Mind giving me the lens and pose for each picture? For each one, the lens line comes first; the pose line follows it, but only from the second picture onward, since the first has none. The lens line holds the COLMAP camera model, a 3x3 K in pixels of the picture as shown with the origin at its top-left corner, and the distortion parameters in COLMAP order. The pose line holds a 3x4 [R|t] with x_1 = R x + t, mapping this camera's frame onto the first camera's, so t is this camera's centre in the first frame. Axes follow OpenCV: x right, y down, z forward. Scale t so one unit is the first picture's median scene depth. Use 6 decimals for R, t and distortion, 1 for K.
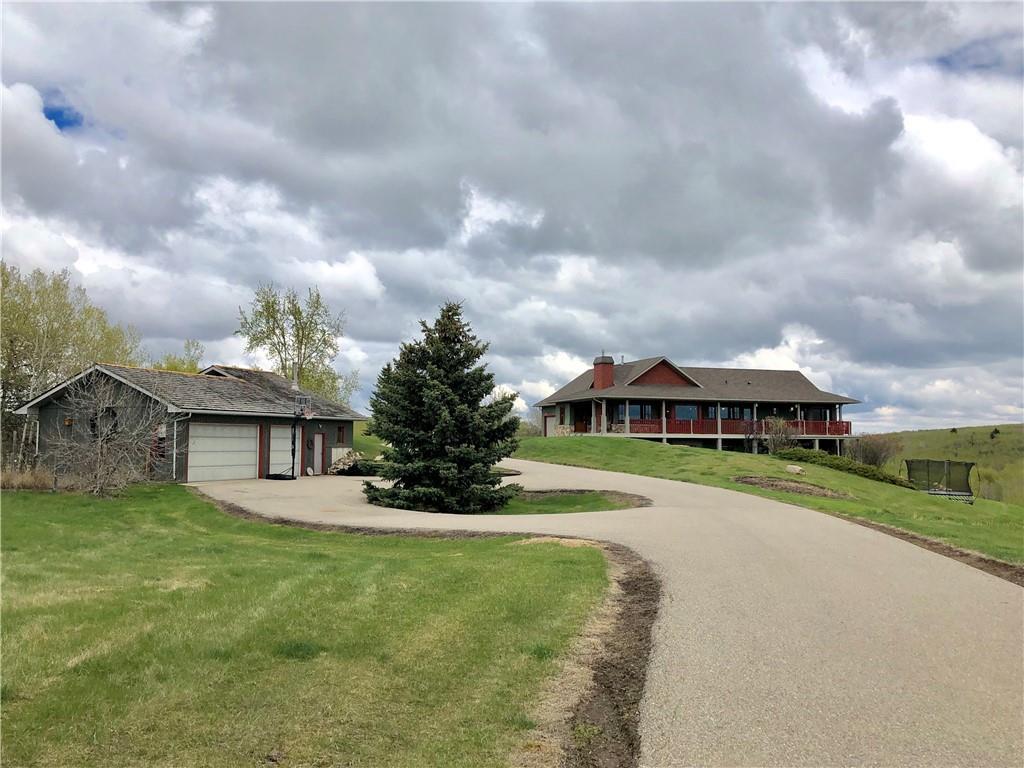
lens RADIAL K [[1242.1, 0, 512.0], [0, 1242.1, 384.0], [0, 0, 1]] dist [-0.000812, -0.001018]
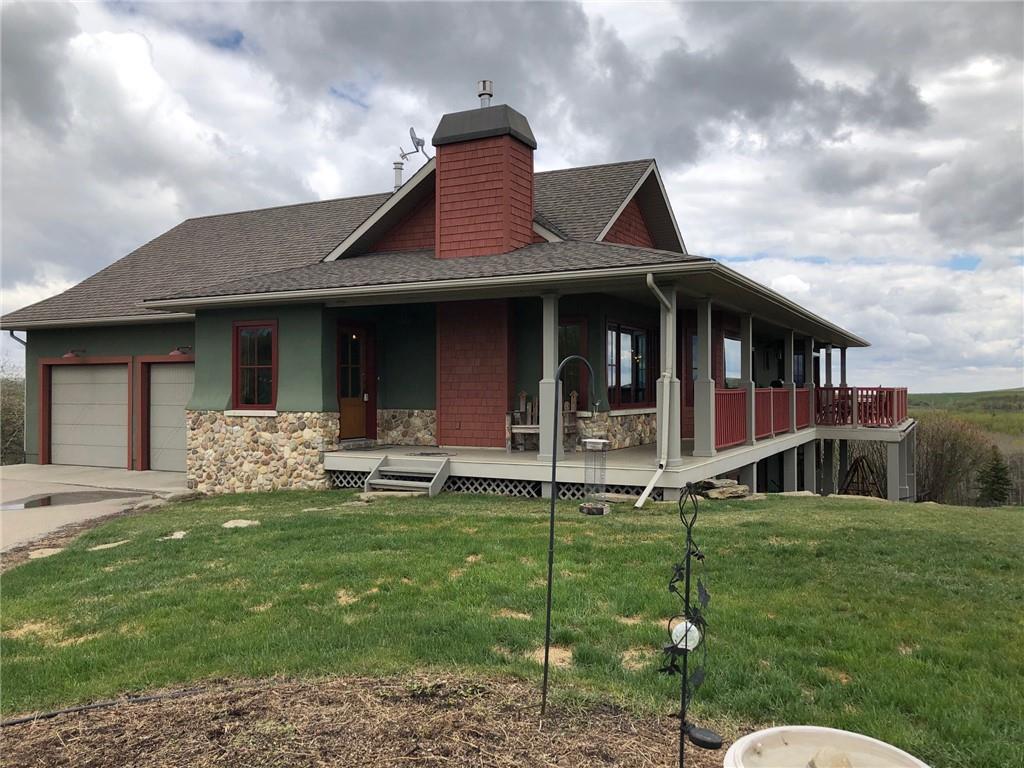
lens RADIAL K [[838.3, 0, 512.0], [0, 838.3, 384.0], [0, 0, 1]] dist [0.061600, -0.000357]
pose [[0.734511, -0.003439, 0.678588, -0.028772], [-0.029630, 0.998871, 0.037134, 0.022245], [-0.677949, -0.047382, 0.733580, 0.884216]]
